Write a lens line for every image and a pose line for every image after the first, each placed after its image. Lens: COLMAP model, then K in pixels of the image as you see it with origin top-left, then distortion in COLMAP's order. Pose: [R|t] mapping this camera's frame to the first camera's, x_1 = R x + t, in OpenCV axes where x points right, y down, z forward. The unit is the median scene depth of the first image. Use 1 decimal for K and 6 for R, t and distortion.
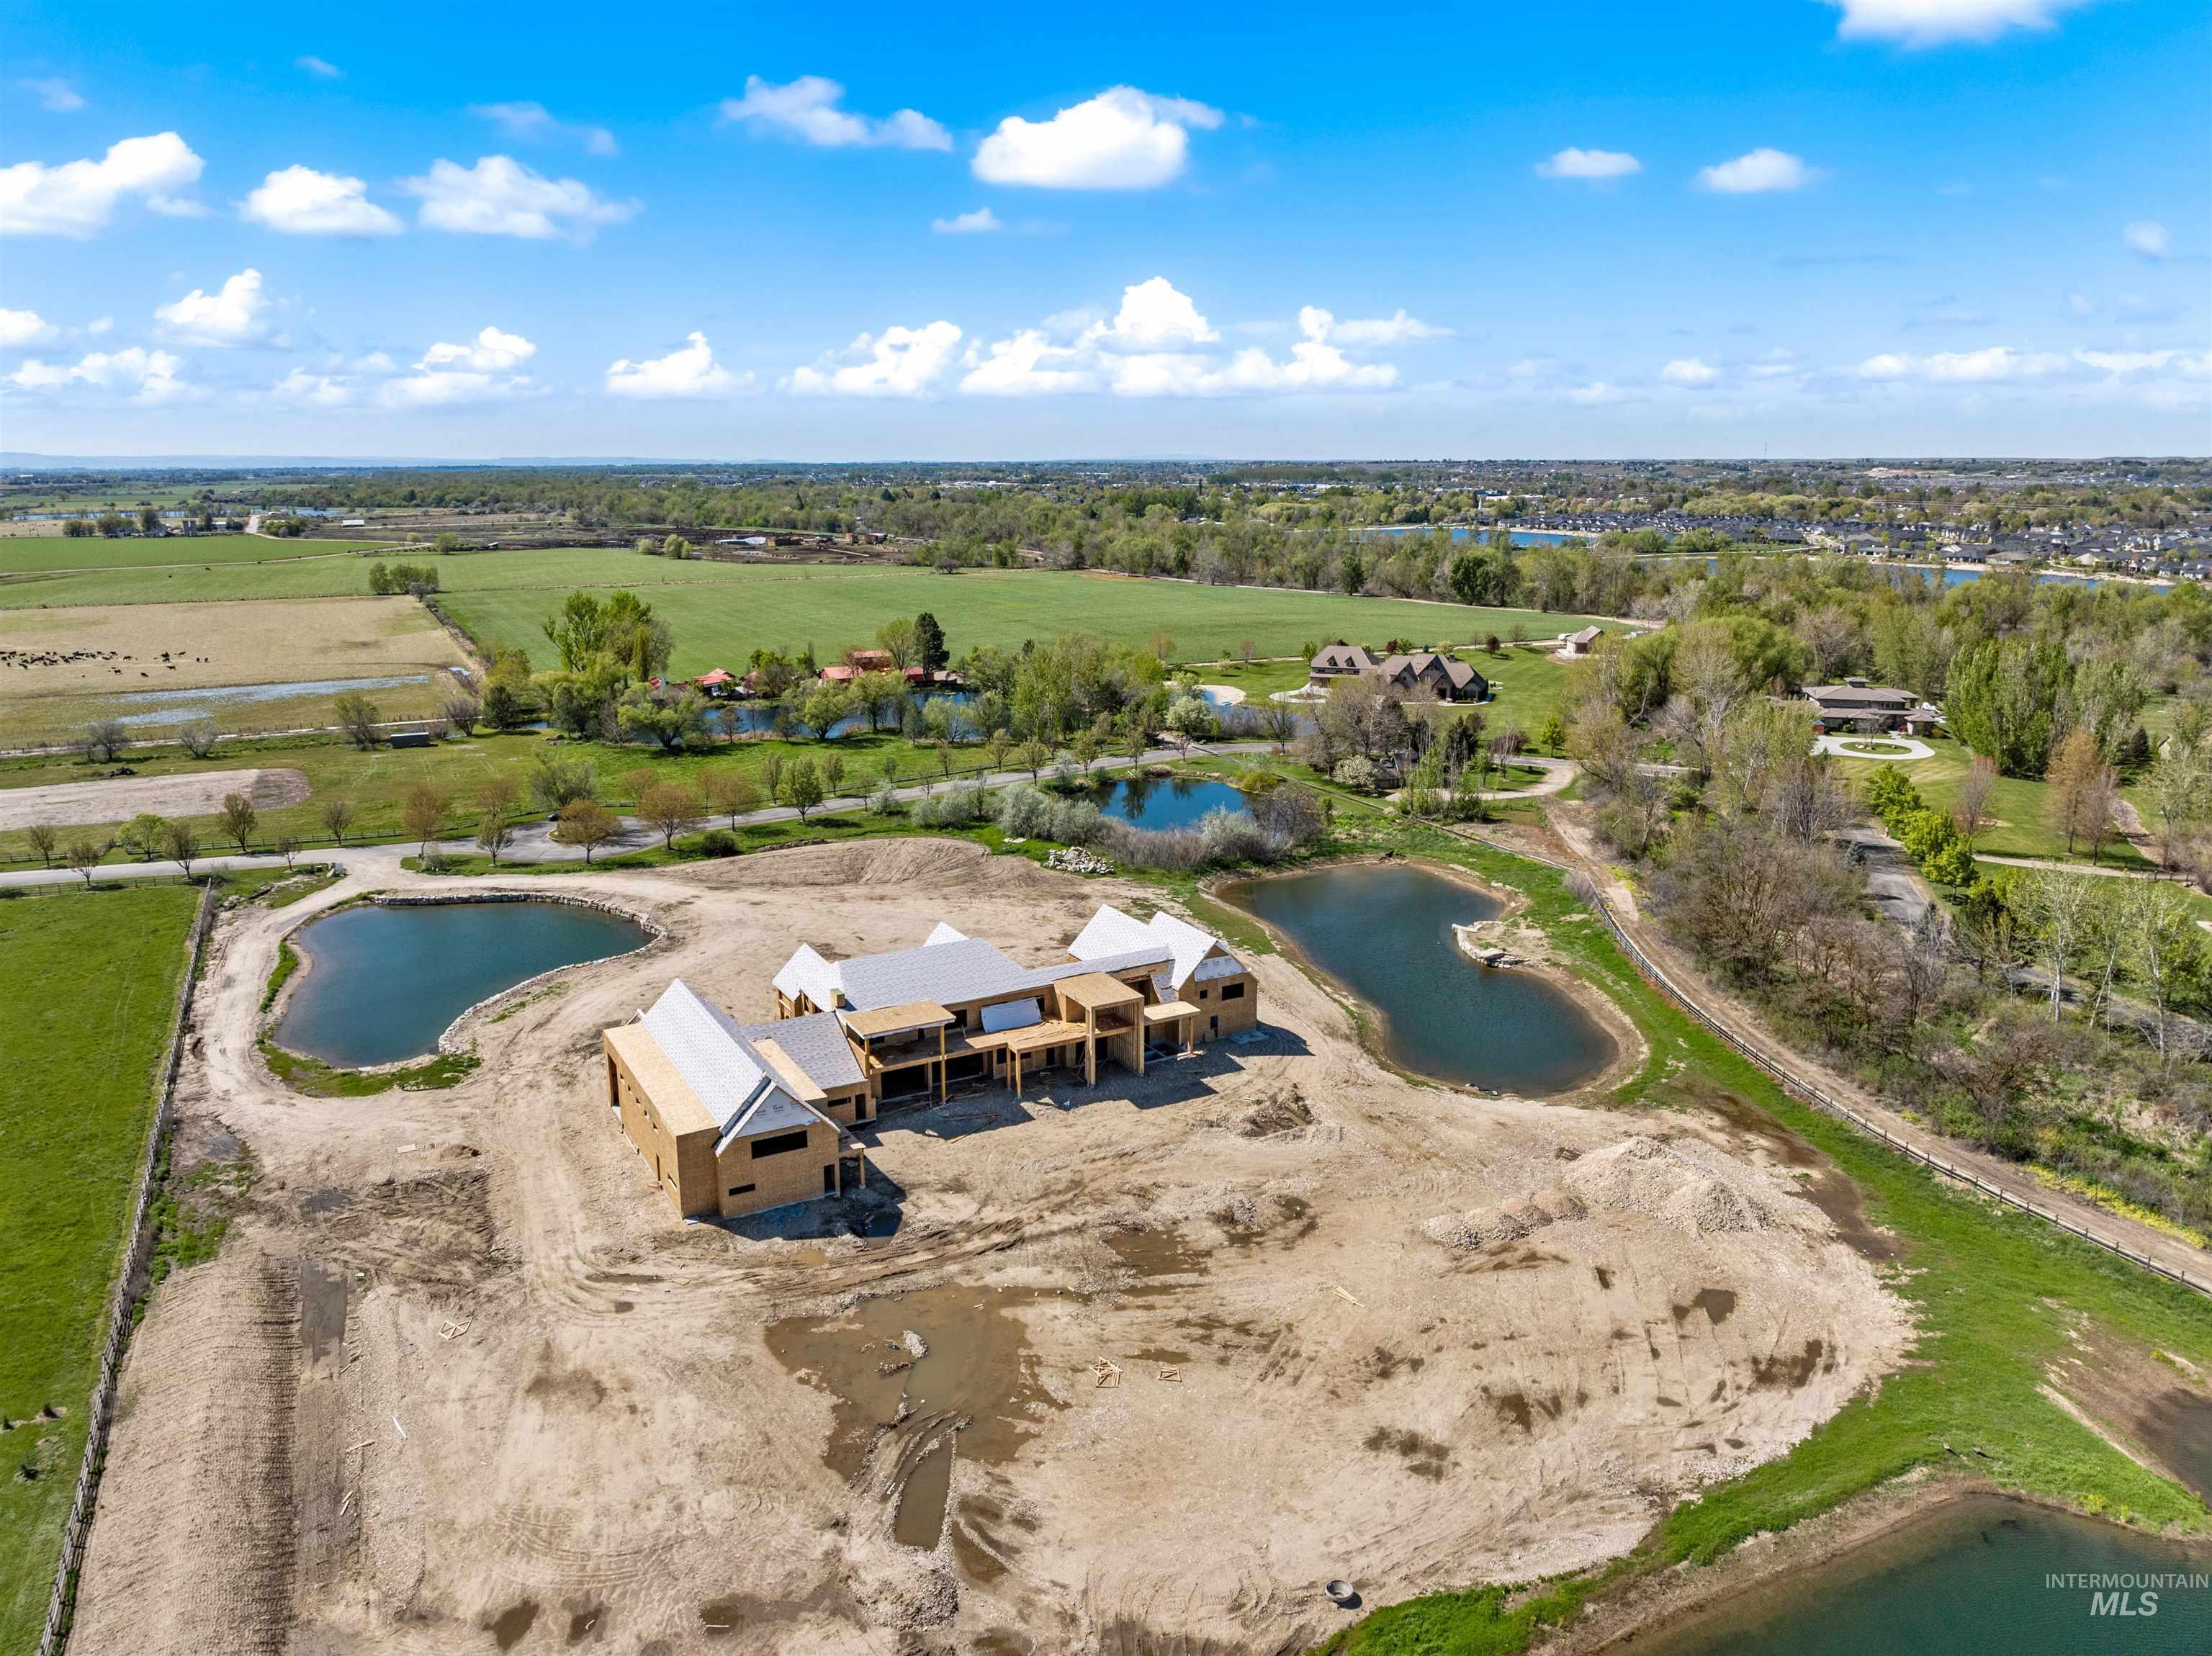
lens RADIAL K [[1553.5, 0, 1105.6], [0, 1553.5, 818.4], [0, 0, 1]] dist [-0.034193, -0.003412]
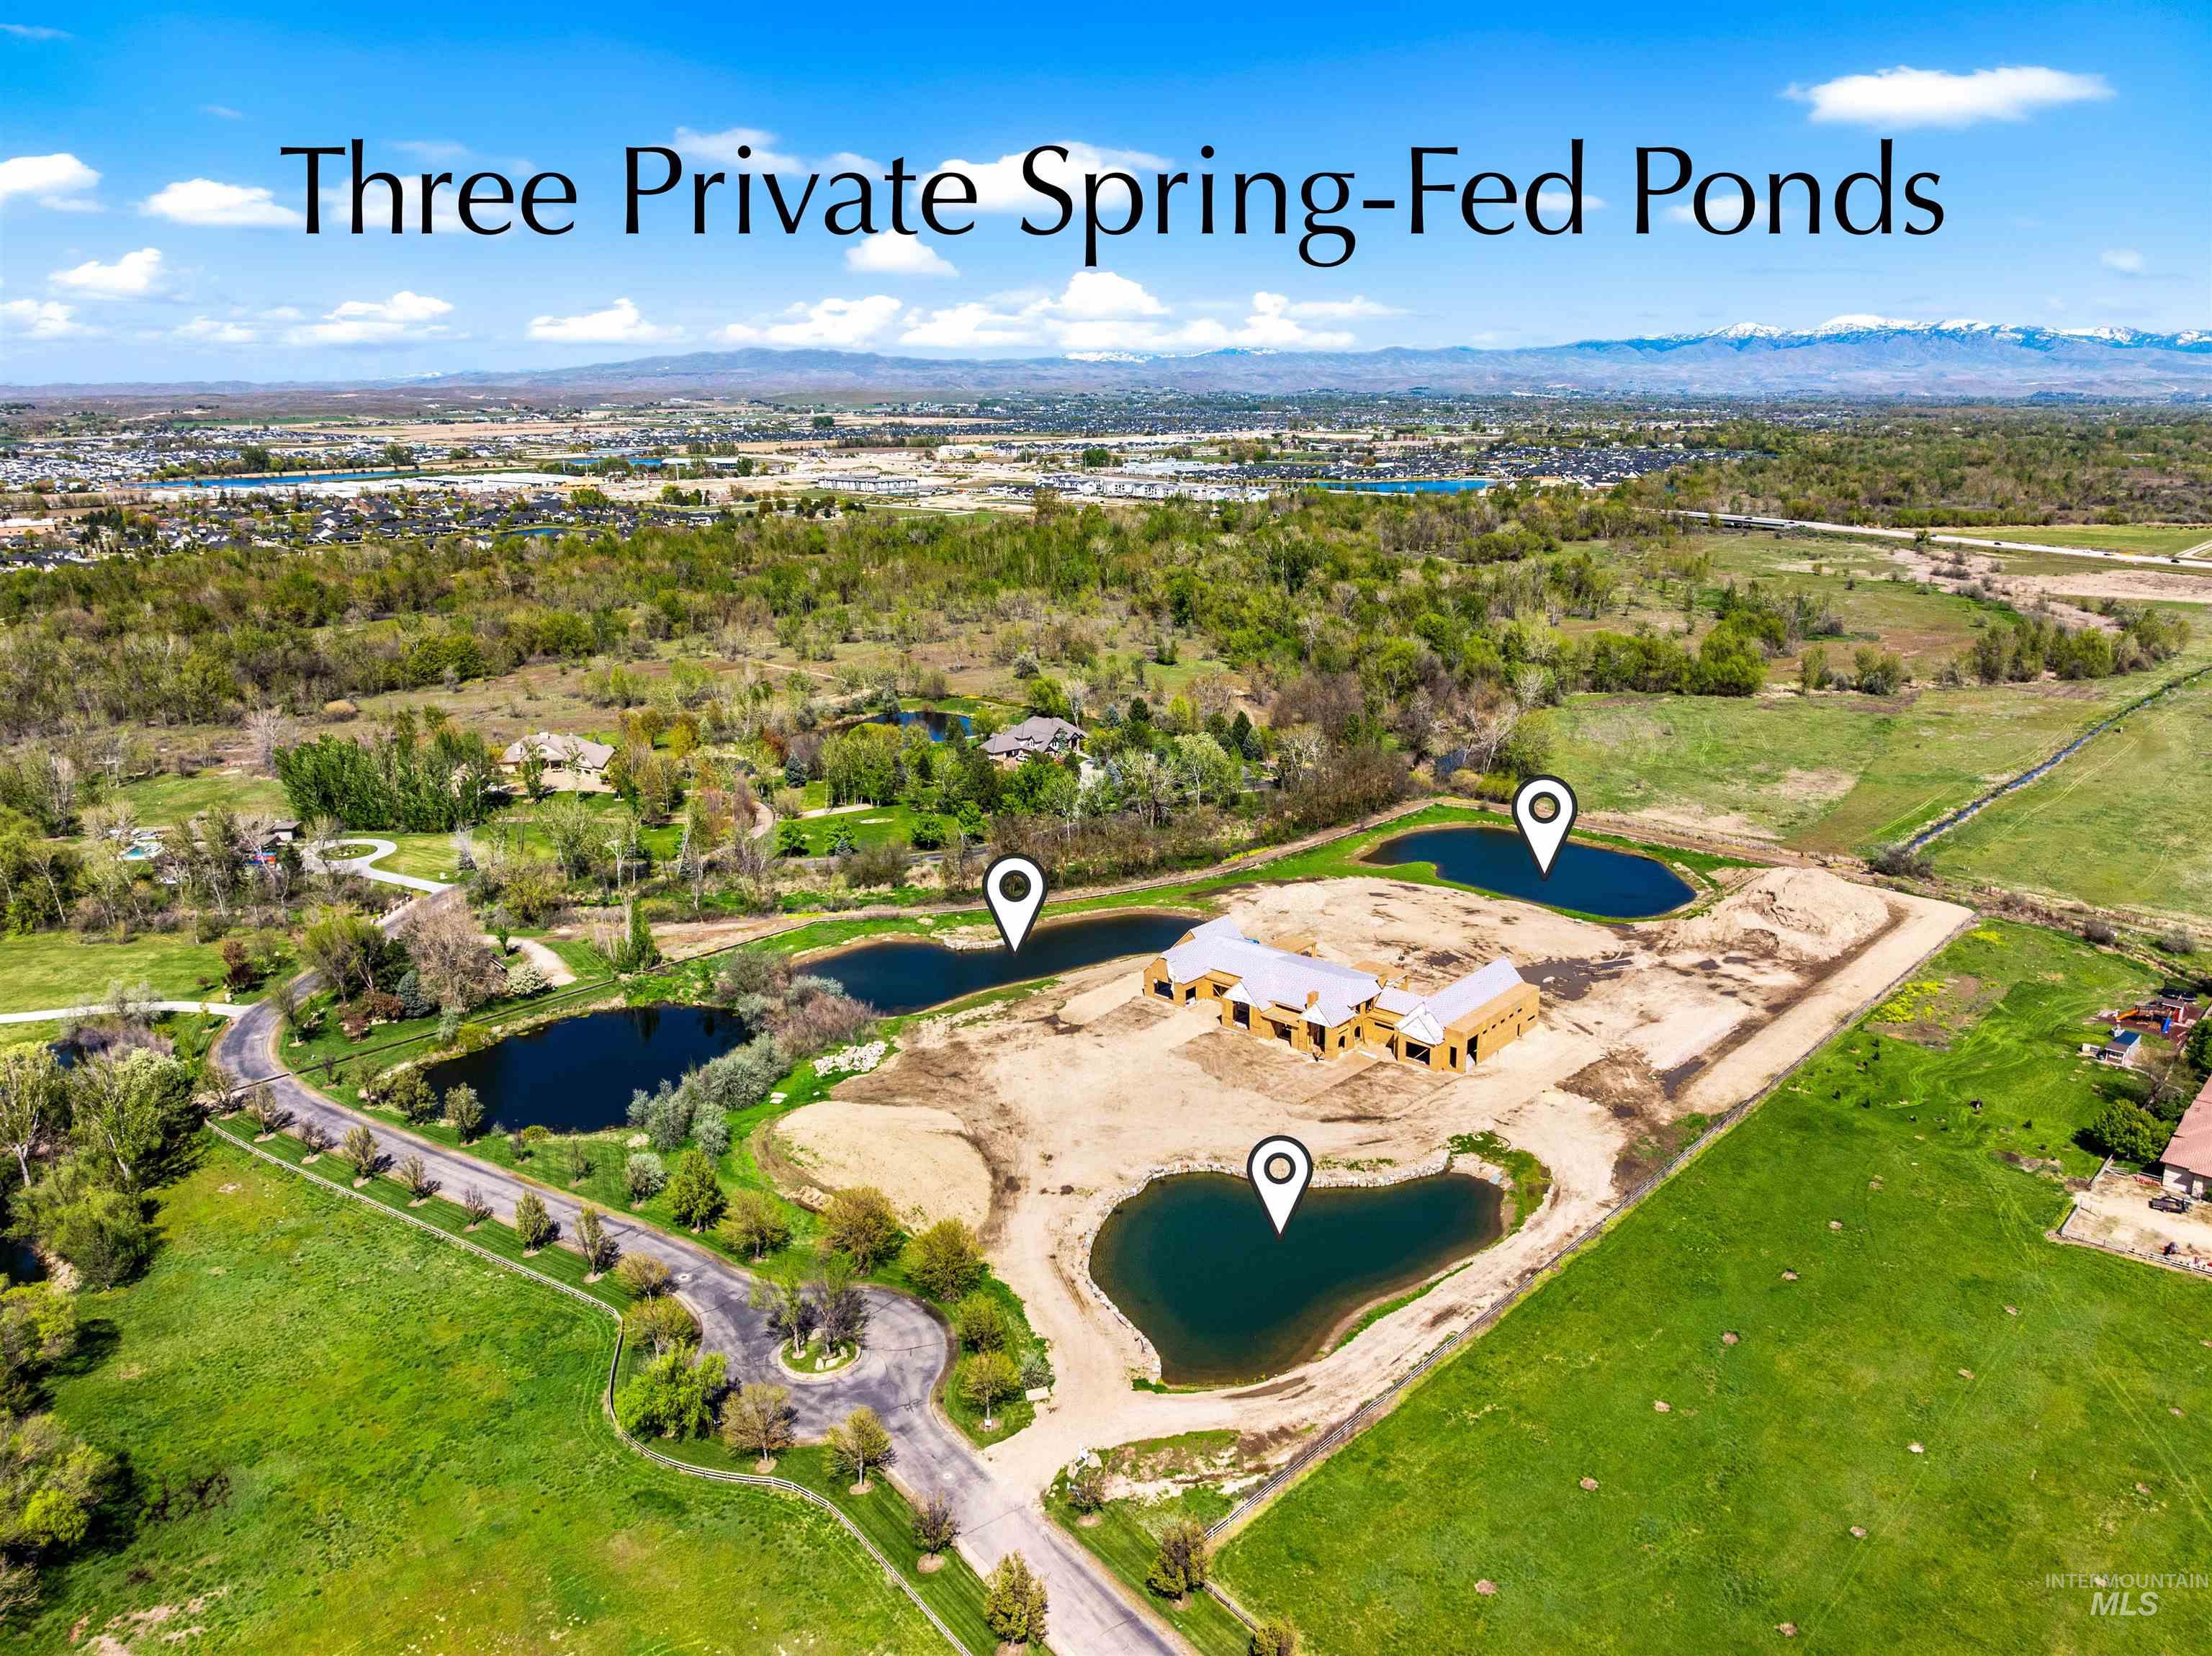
lens RADIAL K [[1582.4, 0, 1148.0], [0, 1582.4, 746.5], [0, 0, 1]] dist [-0.012439, -0.052078]
pose [[-0.346275, -0.205416, 0.915368, -1.566961], [0.217294, 0.931637, 0.291267, -0.673579], [-0.912621, 0.299762, -0.277966, 1.532706]]
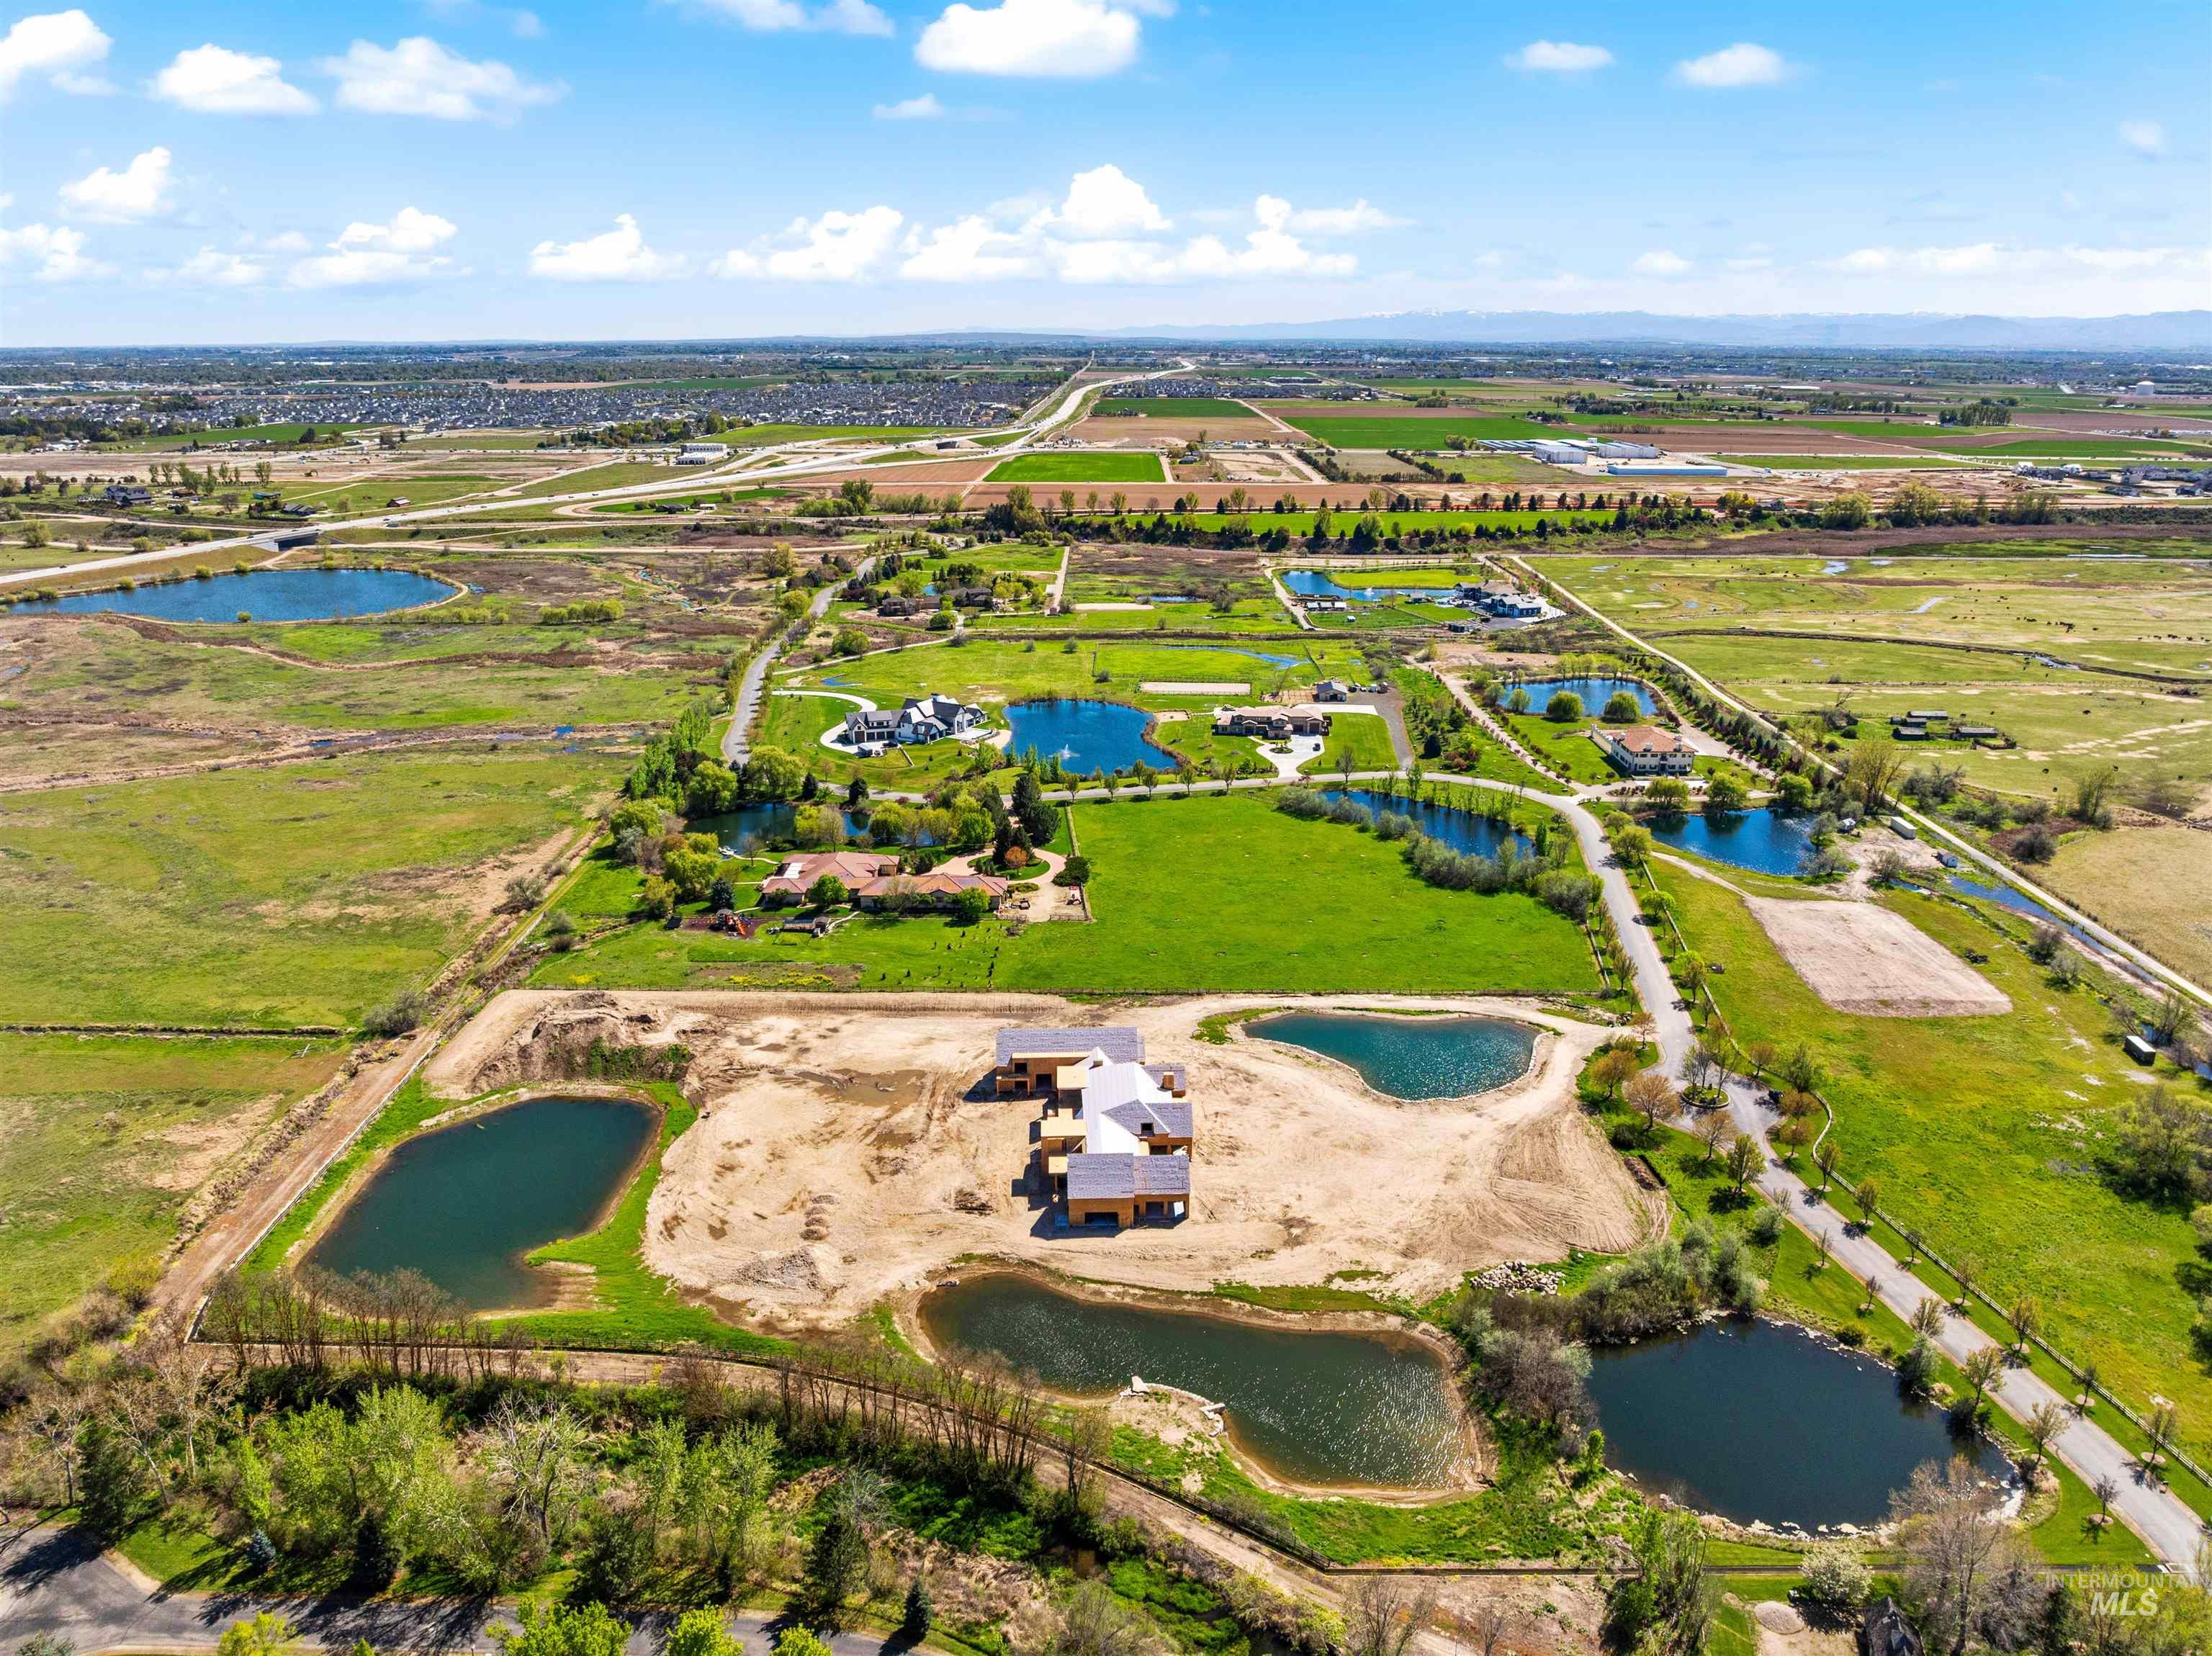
lens RADIAL K [[1582.7, 0, 1103.7], [0, 1582.7, 778.4], [0, 0, 1]] dist [-0.034344, -0.000878]
pose [[-0.462489, 0.238743, -0.853877, 1.401650], [-0.200743, 0.909859, 0.363124, -0.910948], [0.863601, 0.339350, -0.372873, 1.513521]]
